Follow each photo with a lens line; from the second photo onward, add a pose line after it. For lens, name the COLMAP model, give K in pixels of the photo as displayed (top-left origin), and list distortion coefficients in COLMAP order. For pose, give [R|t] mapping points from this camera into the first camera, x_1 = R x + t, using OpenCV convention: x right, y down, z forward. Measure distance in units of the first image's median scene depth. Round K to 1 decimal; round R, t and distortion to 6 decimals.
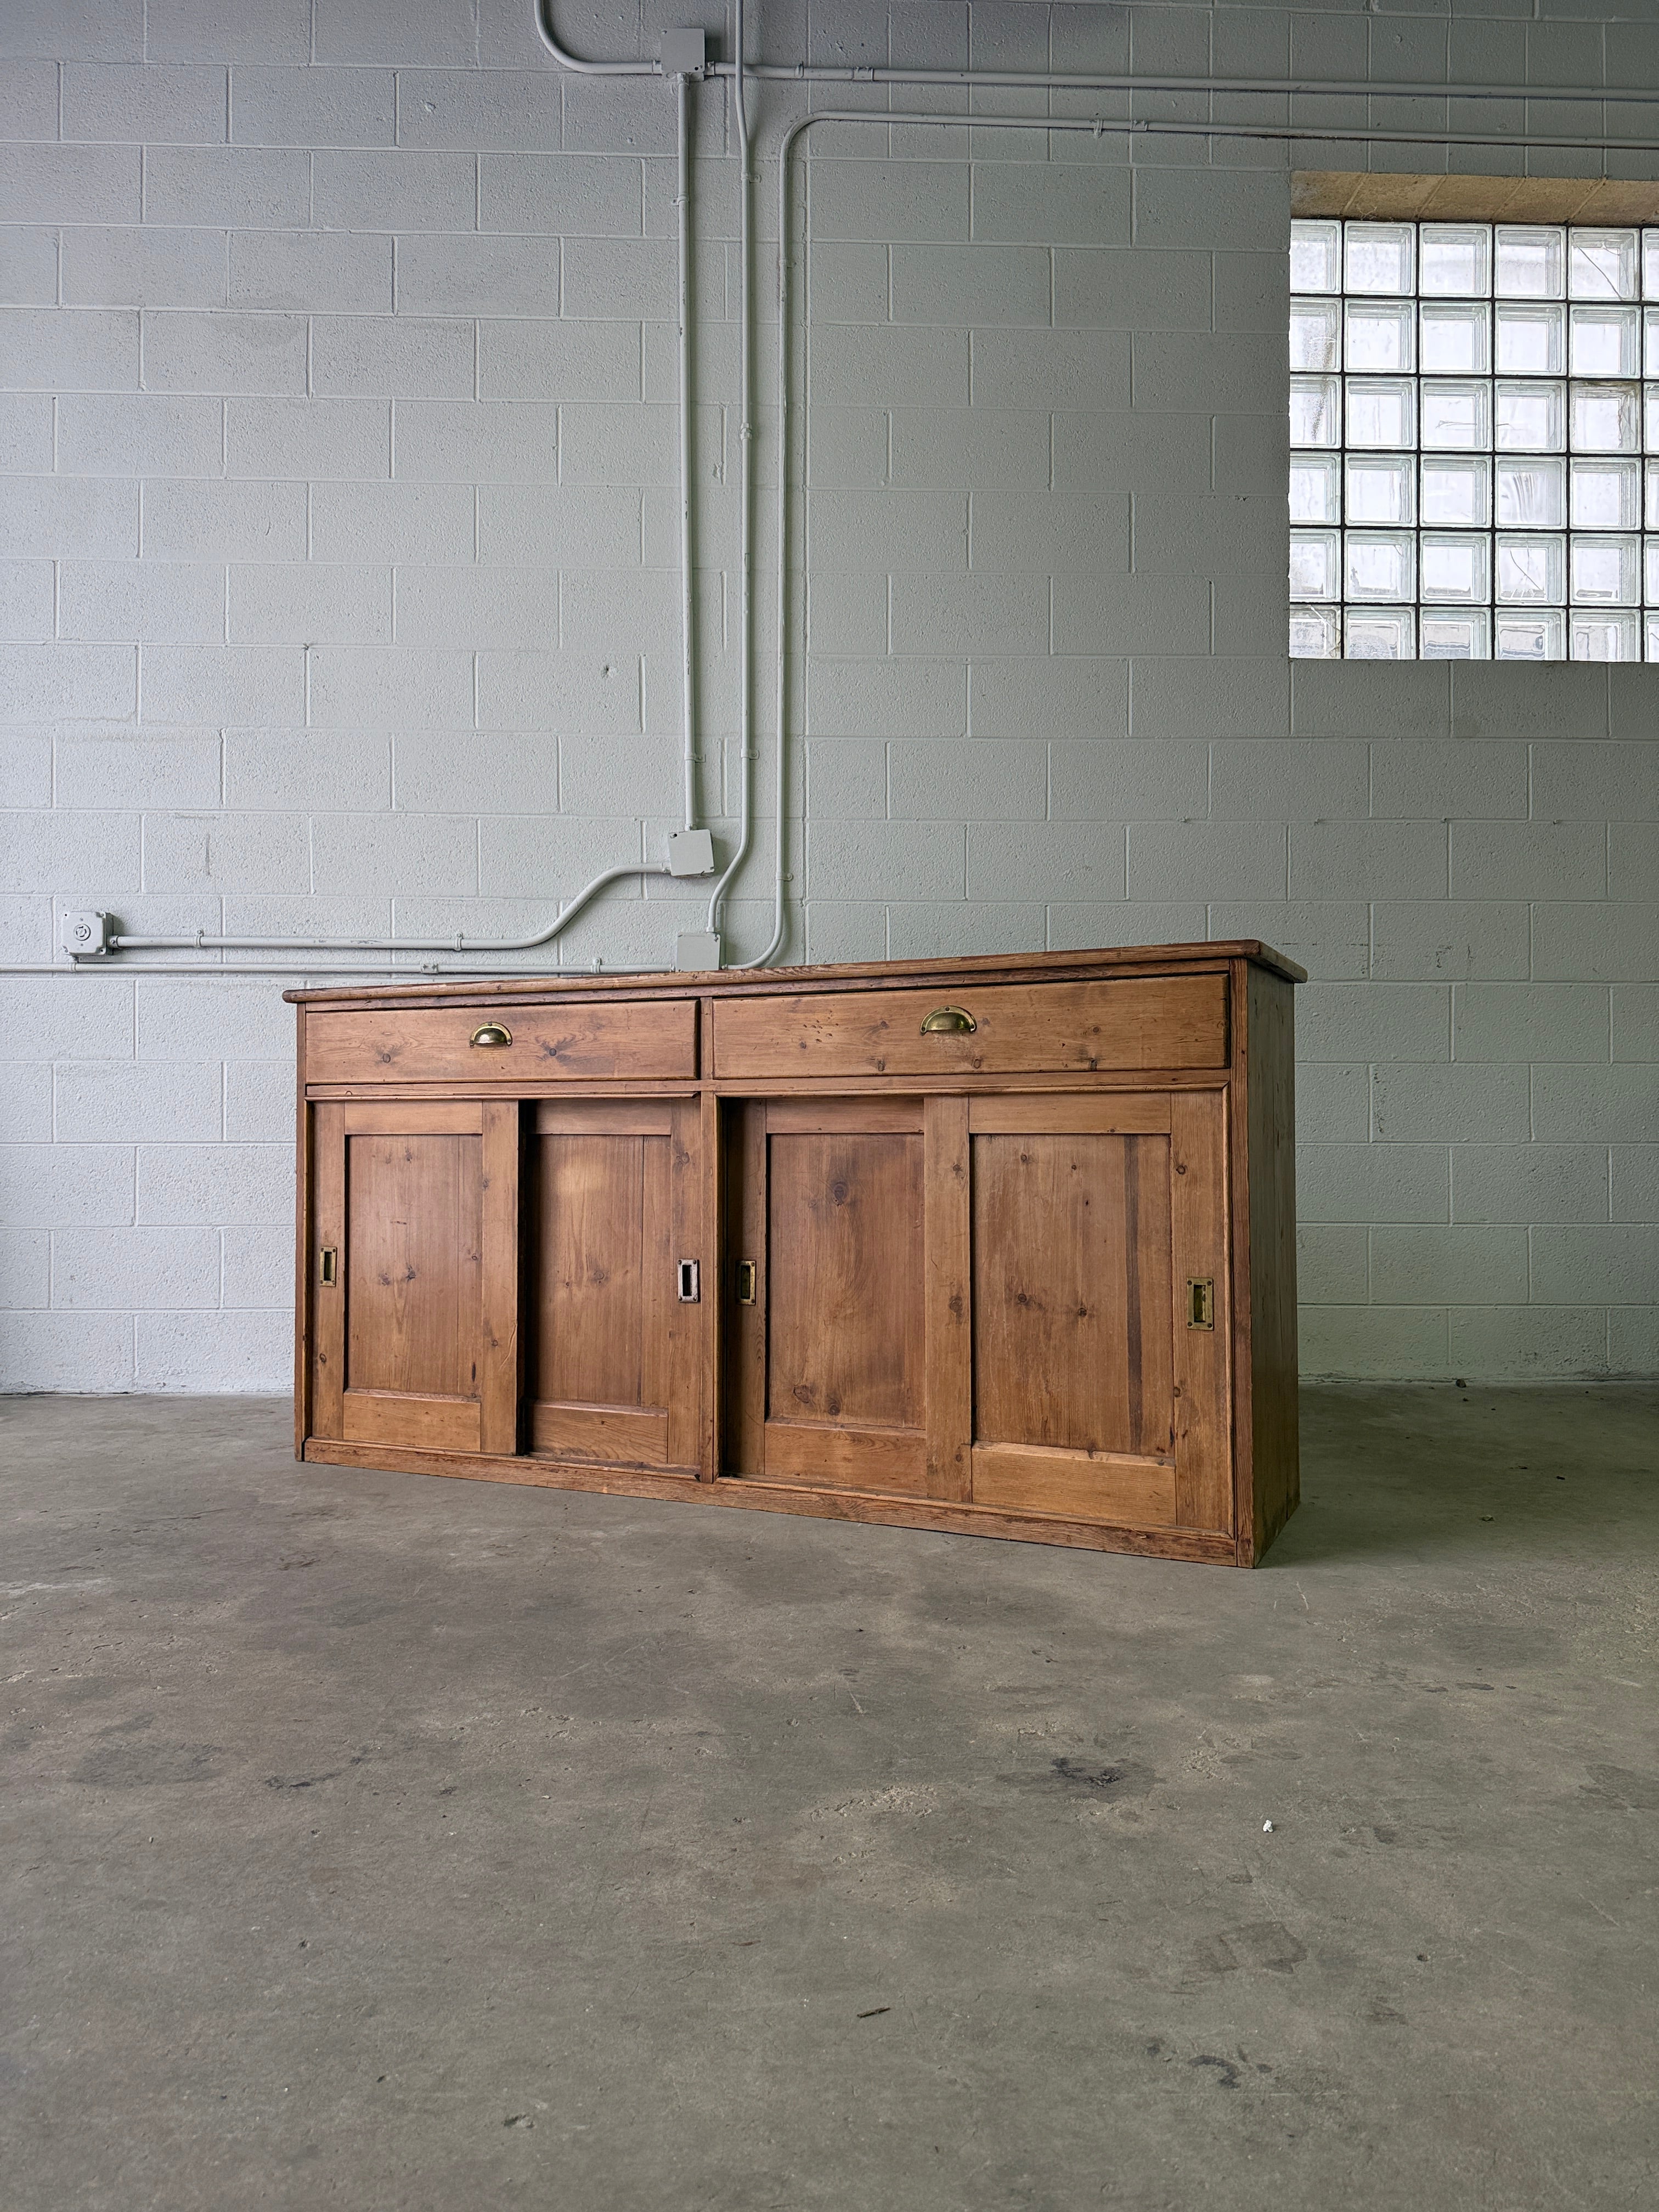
lens RADIAL K [[1552.8, 0, 835.9], [0, 1552.8, 1101.6], [0, 0, 1]] dist [0.041677, -0.052269]
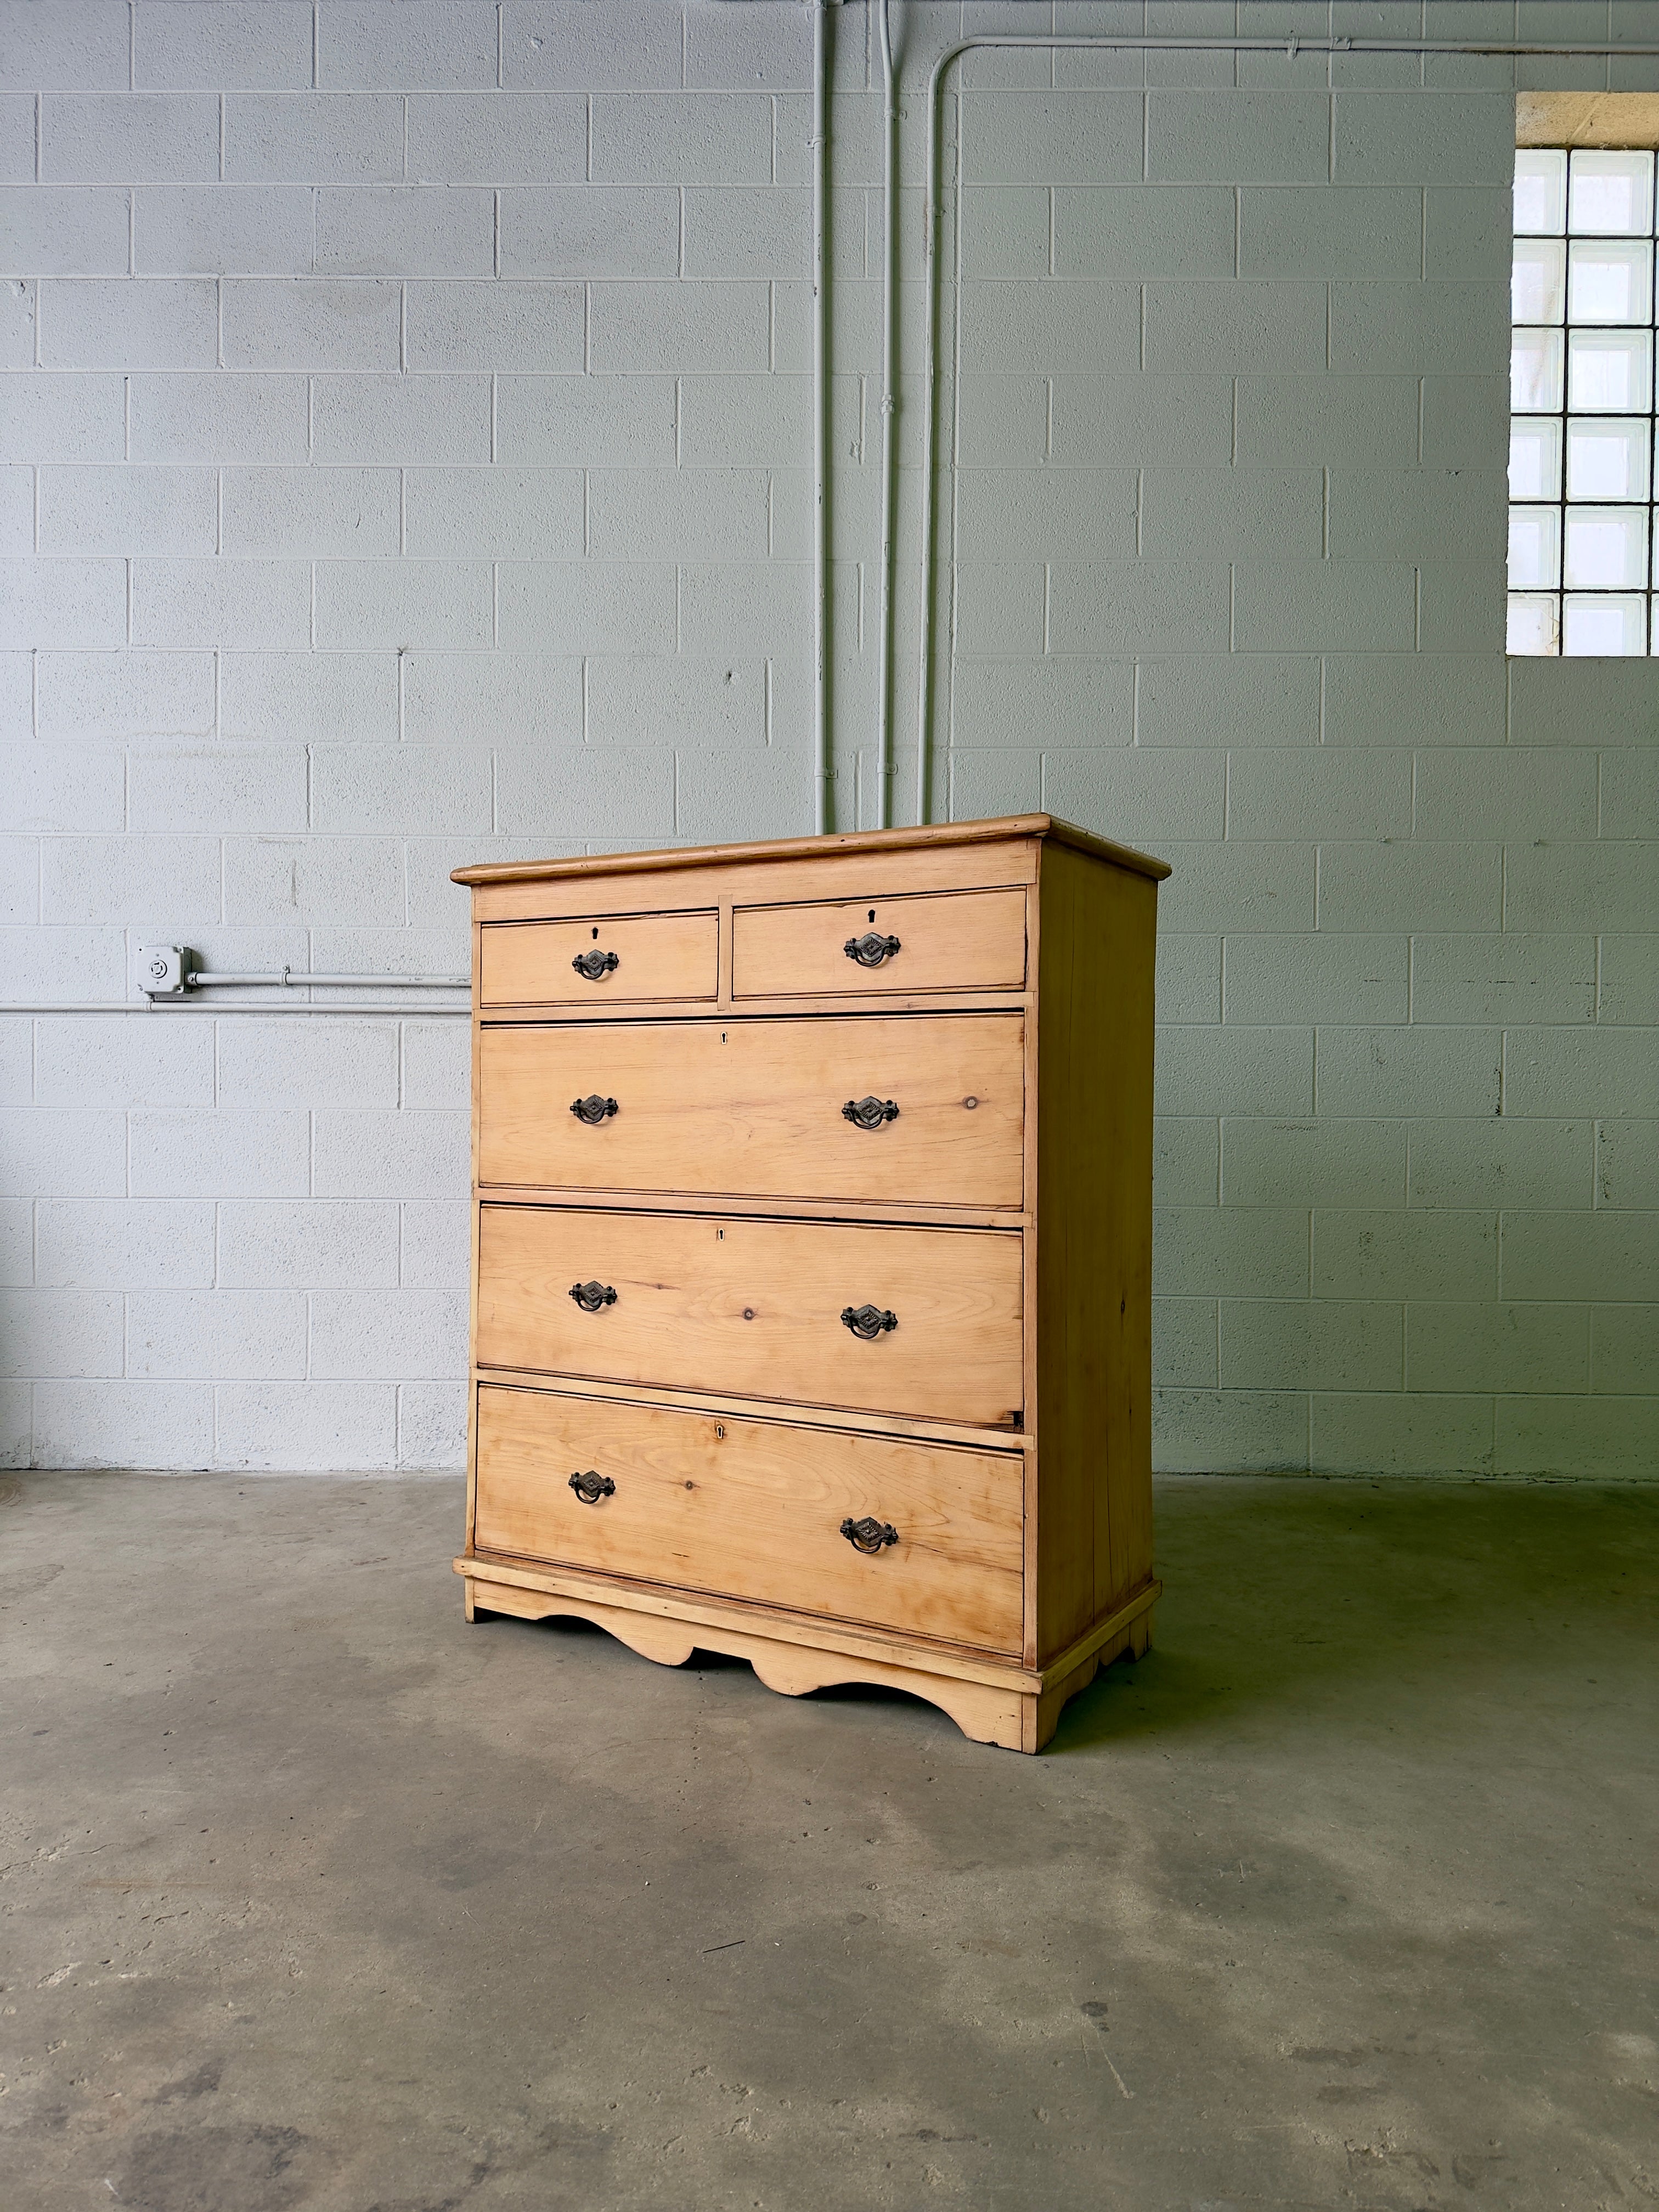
lens RADIAL K [[1549.6, 0, 829.5], [0, 1549.6, 1106.0], [0, 0, 1]] dist [0.026173, -0.028889]
pose [[0.998663, 0.007963, -0.051067, -0.042581], [-0.006866, 0.999743, 0.021608, -0.049714], [0.051226, -0.021228, 0.998461, 0.108995]]
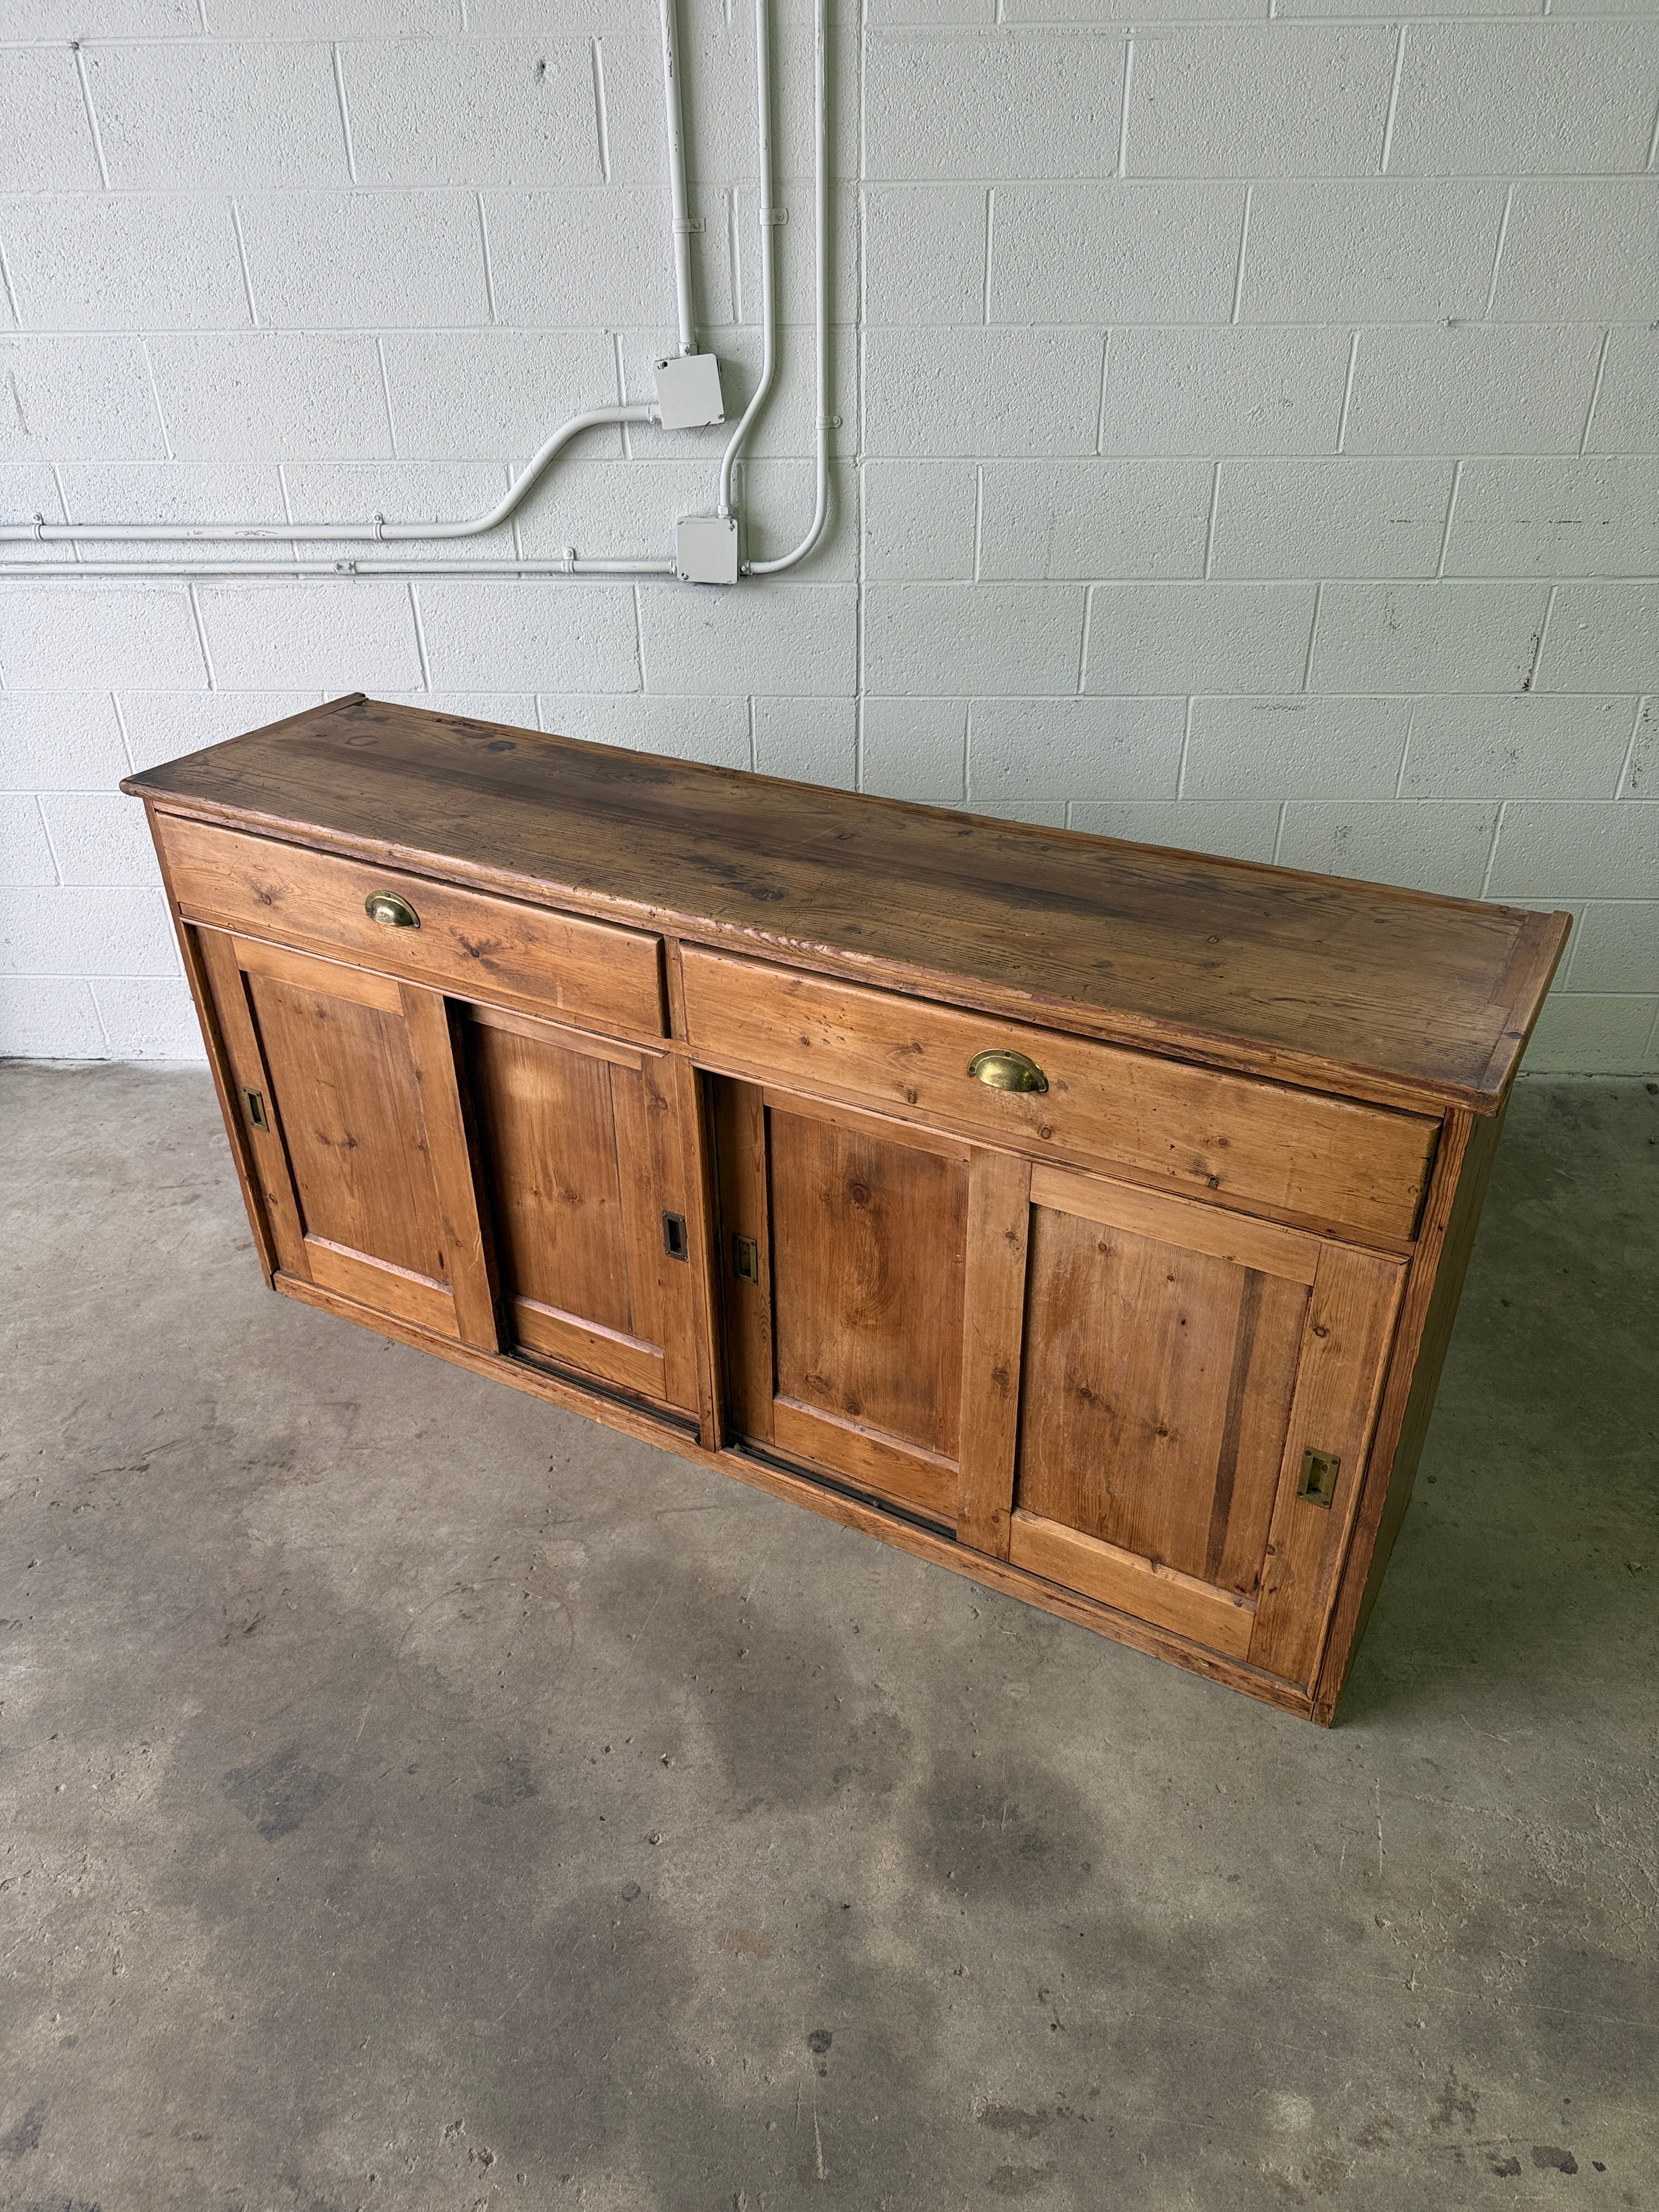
lens RADIAL K [[1562.6, 0, 829.5], [0, 1562.6, 1106.0], [0, 0, 1]] dist [0.007615, -0.012670]
pose [[0.996467, 0.034368, -0.076632, 0.030358], [0.011708, 0.846679, 0.531976, -0.261165], [0.083165, -0.530994, 0.843285, 0.263685]]
